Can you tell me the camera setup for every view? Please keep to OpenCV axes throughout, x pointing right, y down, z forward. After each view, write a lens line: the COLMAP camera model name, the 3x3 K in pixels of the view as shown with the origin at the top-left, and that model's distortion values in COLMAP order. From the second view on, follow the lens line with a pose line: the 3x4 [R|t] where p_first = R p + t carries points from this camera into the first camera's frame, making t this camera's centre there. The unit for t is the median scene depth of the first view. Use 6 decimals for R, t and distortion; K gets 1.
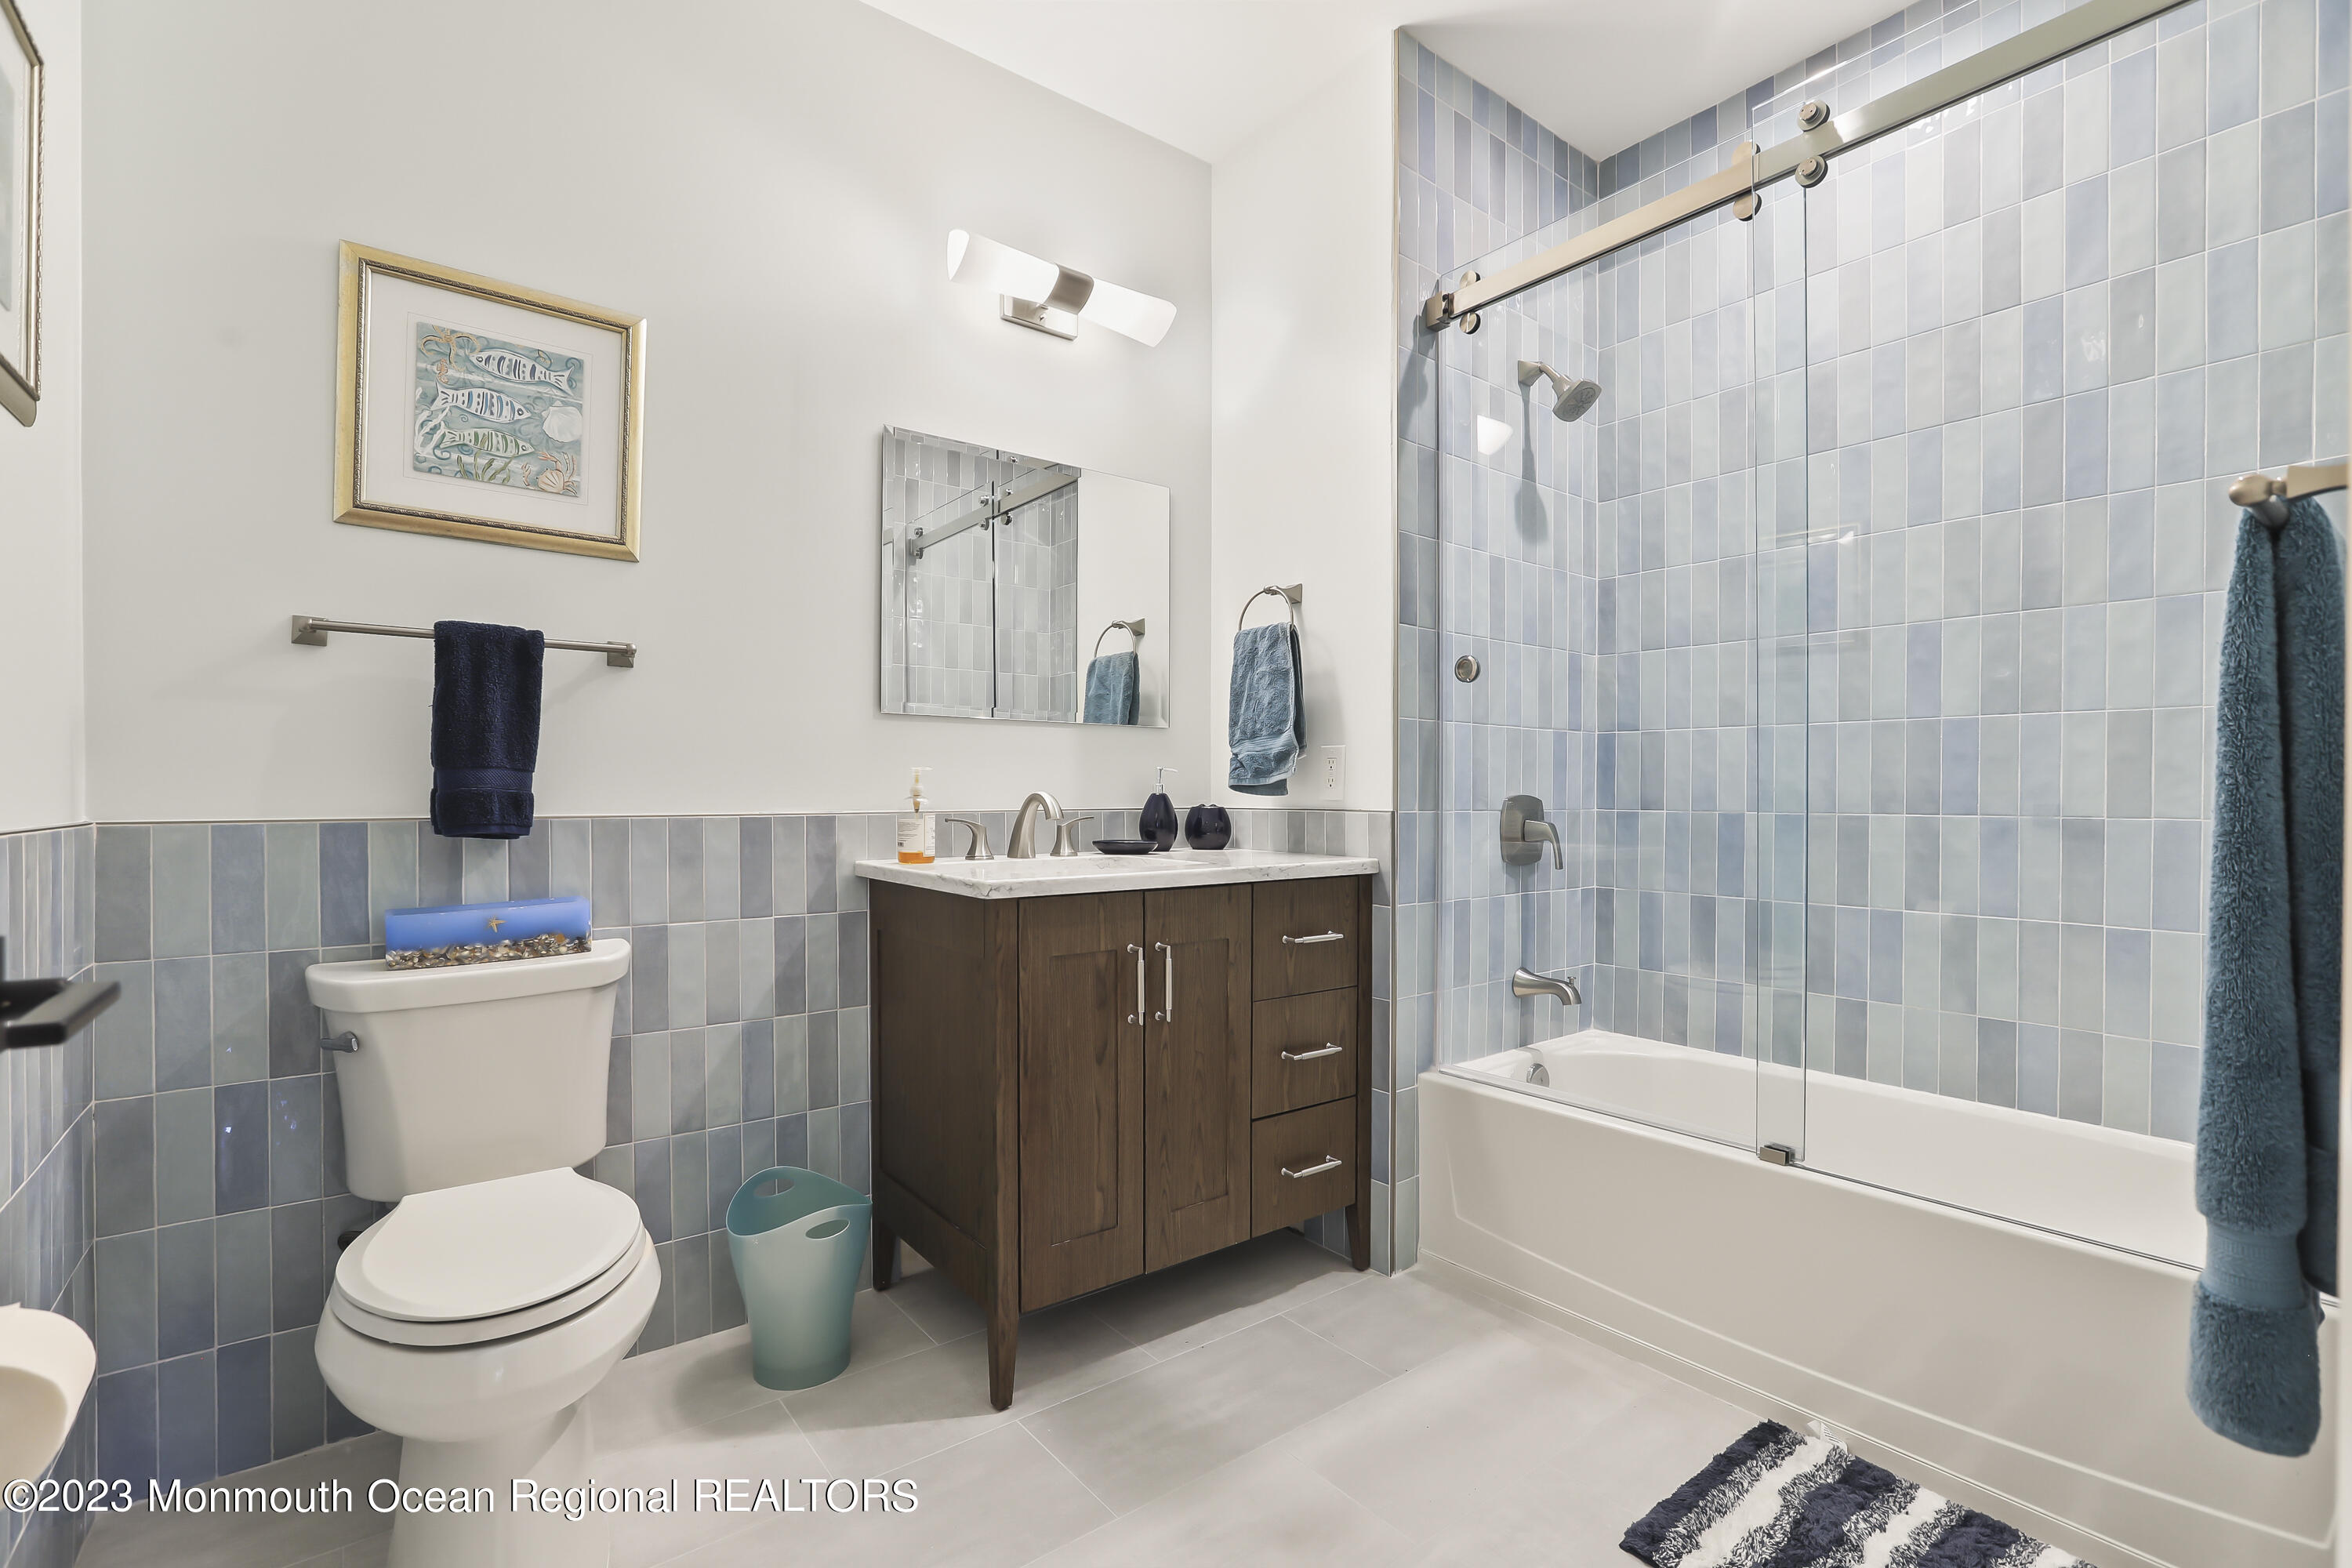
lens RADIAL K [[1067.5, 0, 1146.0], [0, 1067.5, 802.4], [0, 0, 1]] dist [-0.053930, 0.027675]
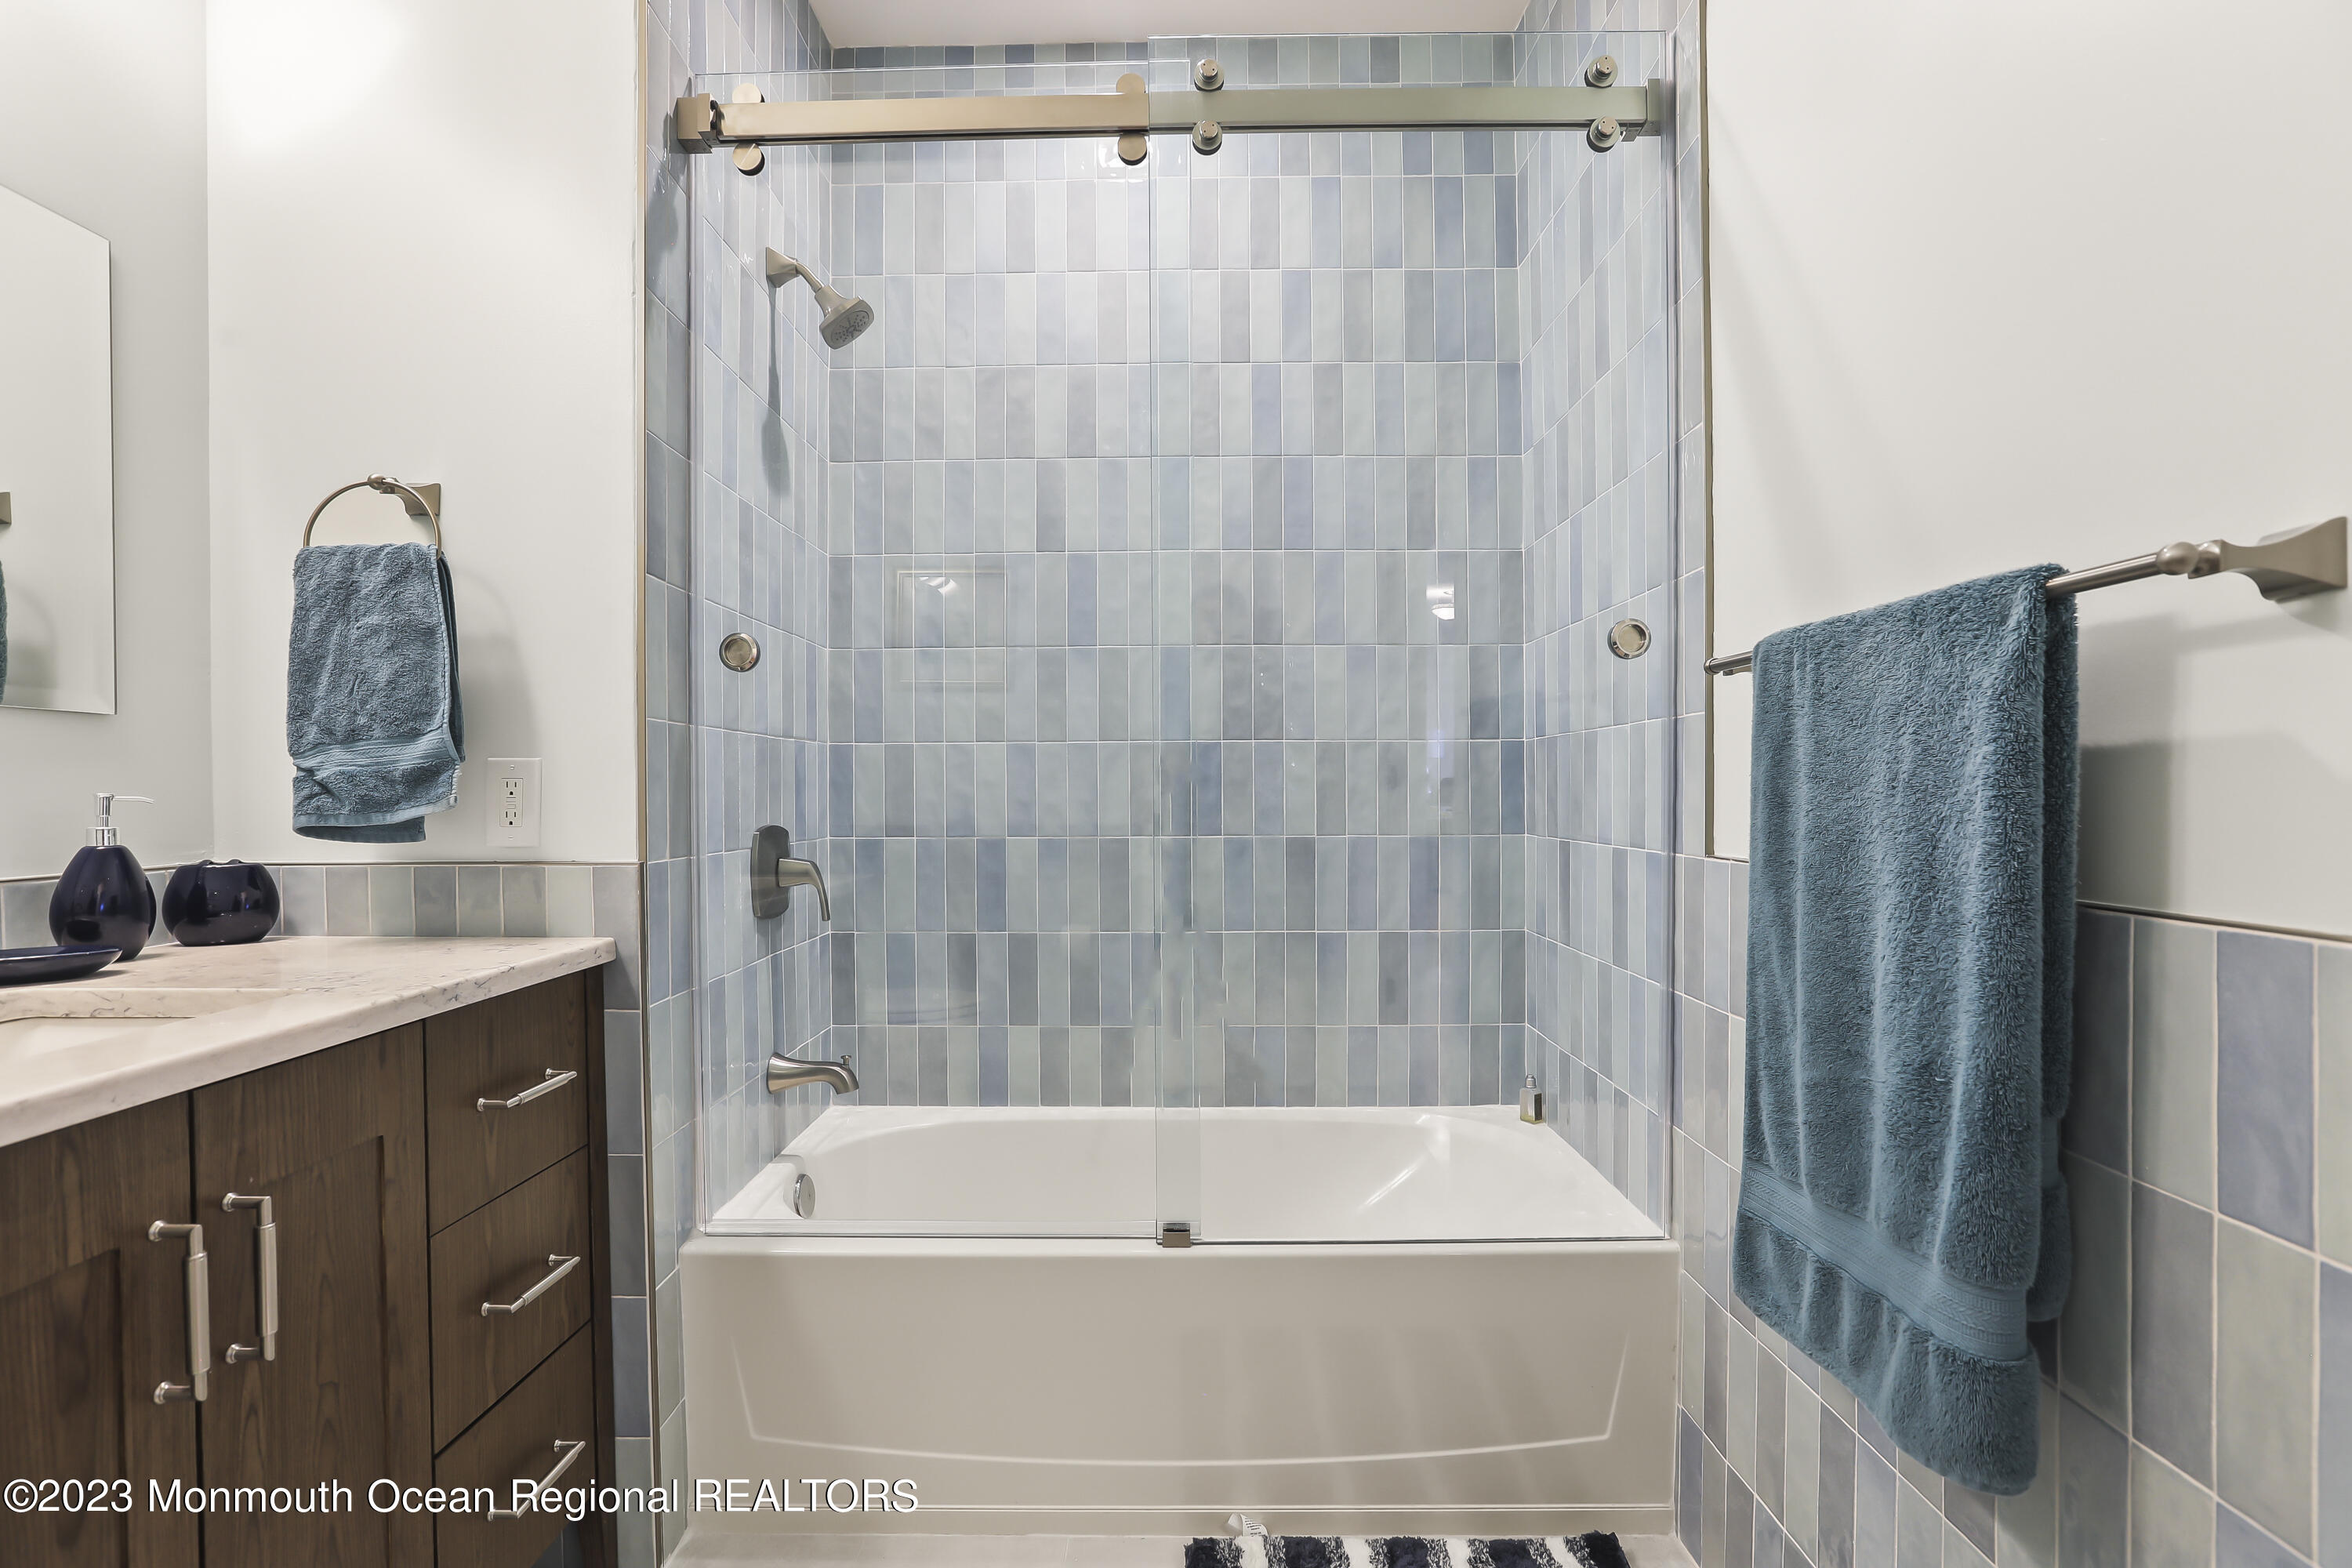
lens RADIAL K [[1074.8, 0, 1175.6], [0, 1074.8, 798.0], [0, 0, 1]] dist [-0.040401, 0.015500]
pose [[0.604657, -0.014326, 0.796357, -0.079995], [0.015987, 0.999855, 0.005848, -0.027718], [-0.796326, 0.009195, 0.604798, 0.326739]]
